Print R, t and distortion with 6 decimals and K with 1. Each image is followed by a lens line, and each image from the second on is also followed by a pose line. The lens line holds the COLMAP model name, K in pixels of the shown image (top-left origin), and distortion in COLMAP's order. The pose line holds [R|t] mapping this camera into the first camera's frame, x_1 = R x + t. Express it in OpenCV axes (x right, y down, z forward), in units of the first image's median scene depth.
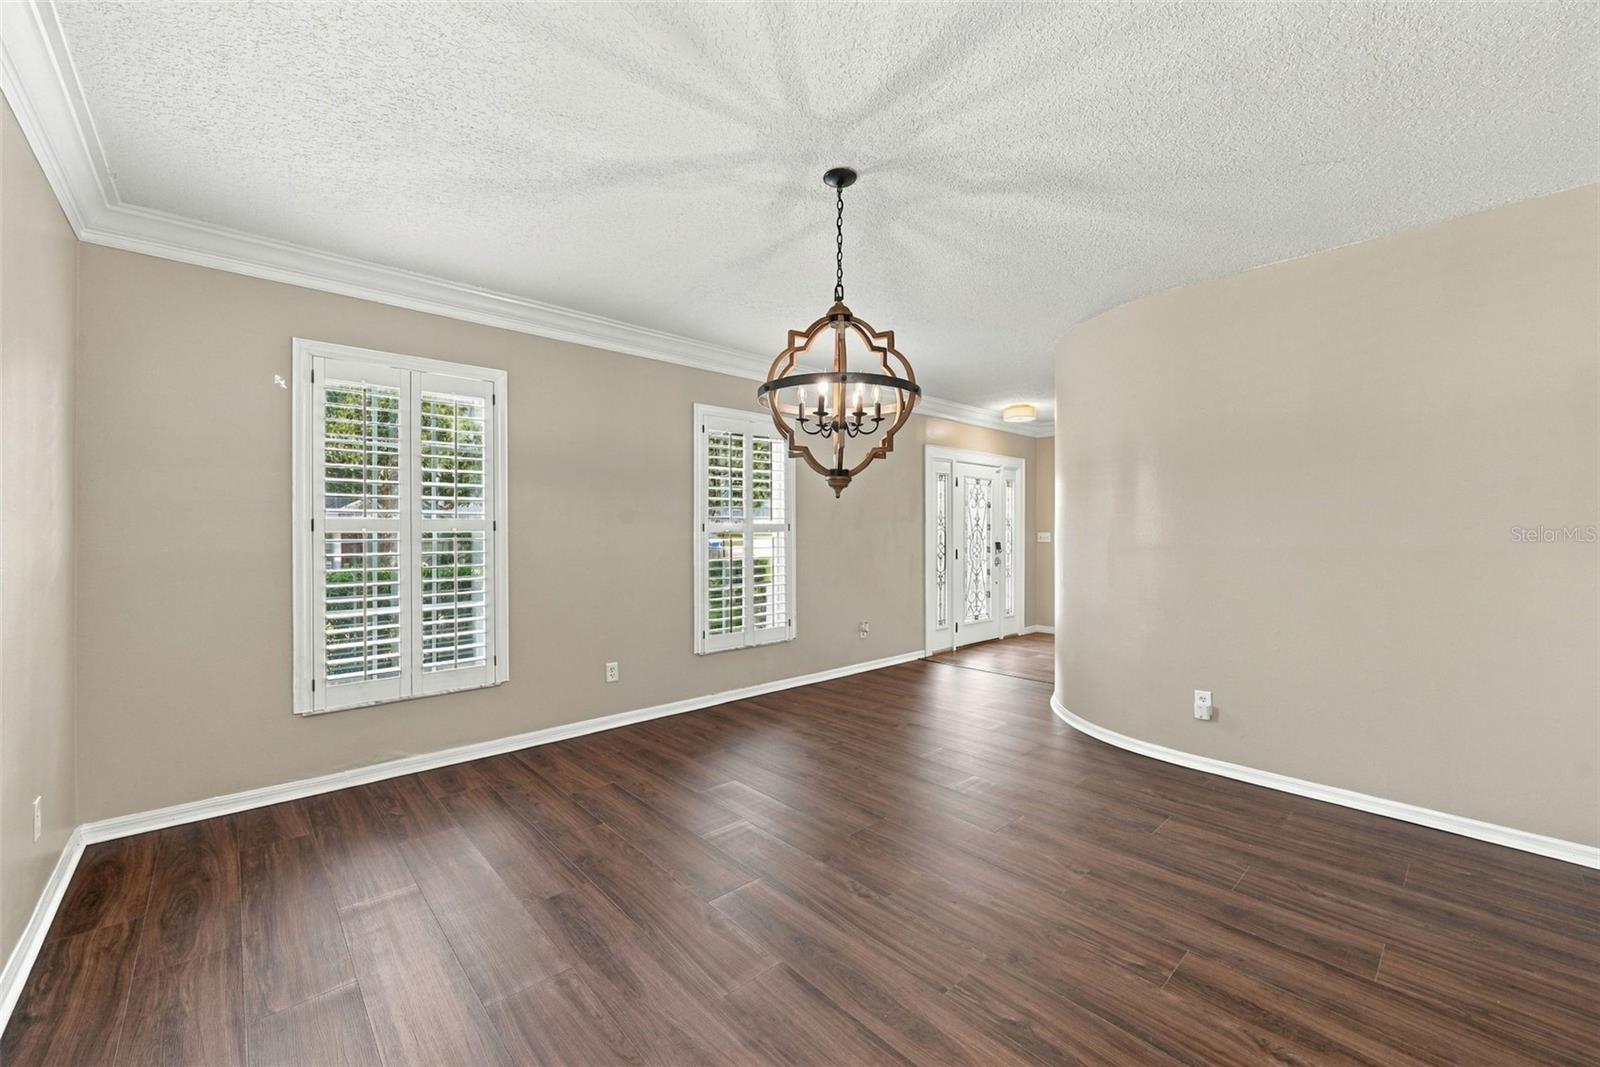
lens RADIAL K [[660.4, 0, 803.0], [0, 660.4, 530.4], [0, 0, 1]] dist [0.000221, 0.000005]
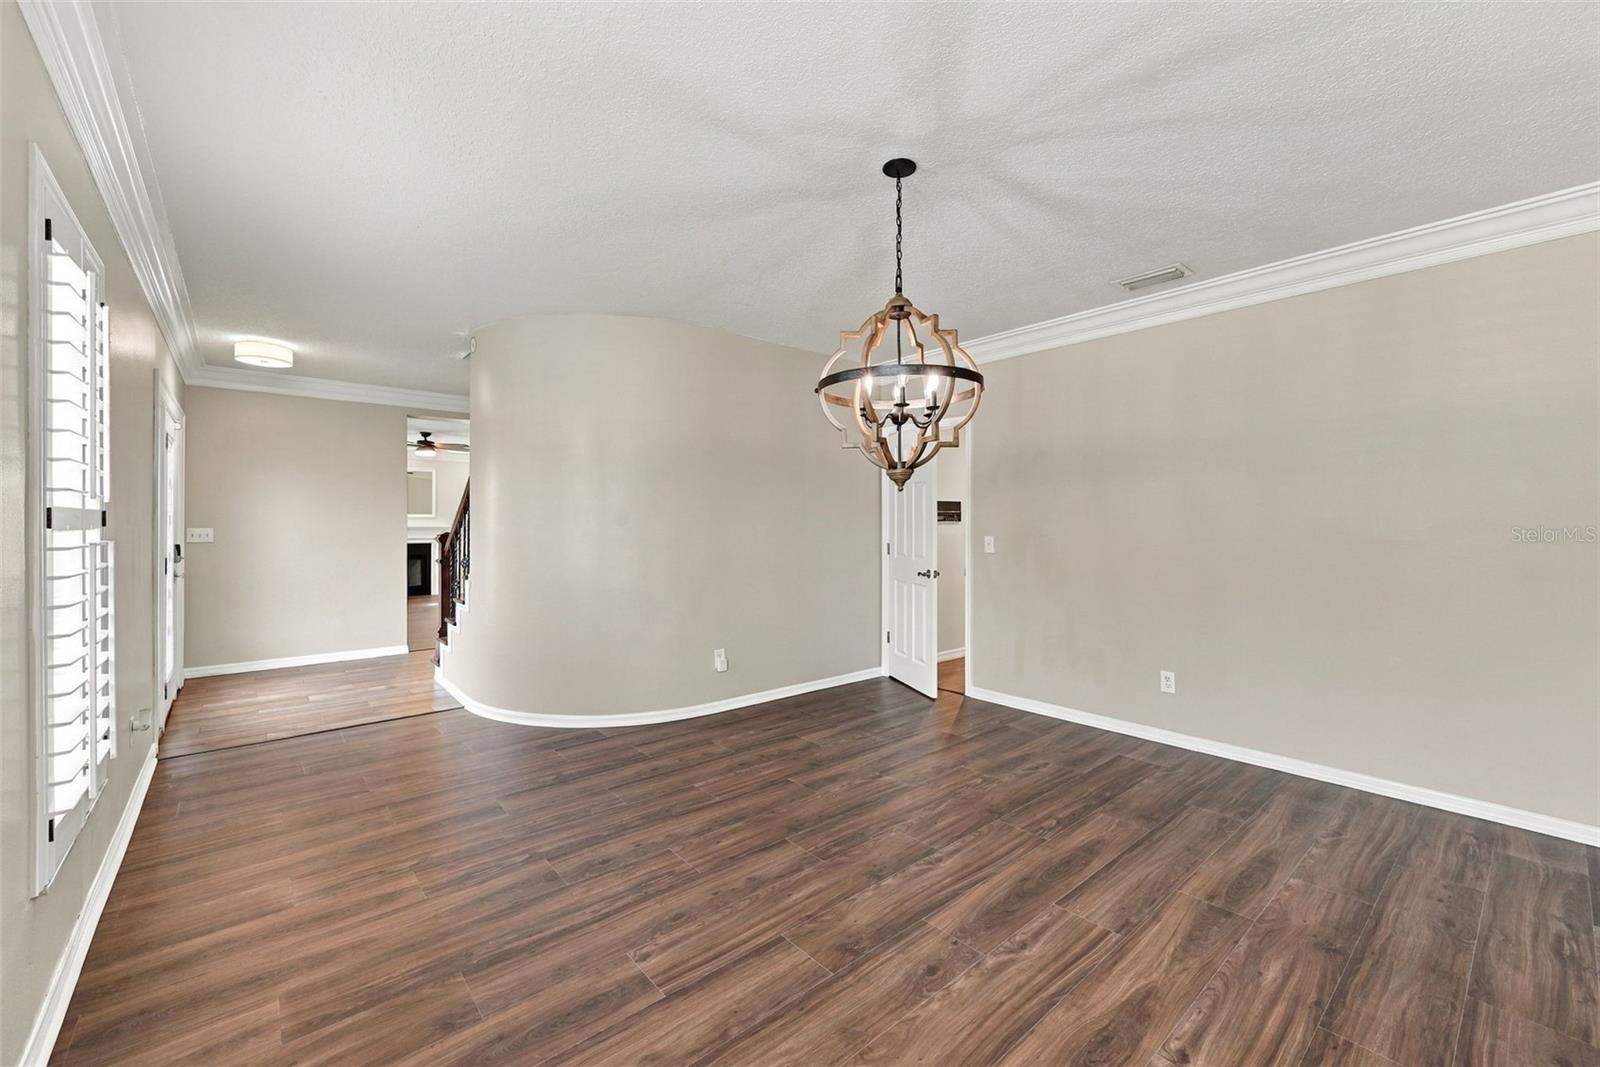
lens RADIAL K [[660.4, 0, 803.0], [0, 660.4, 530.4], [0, 0, 1]] dist [0.000221, 0.000005]
pose [[-0.009384, -0.007420, 0.999928, -0.927028], [-0.000980, 0.999972, 0.007411, -0.000856], [-0.999955, -0.000910, -0.009391, 1.152082]]
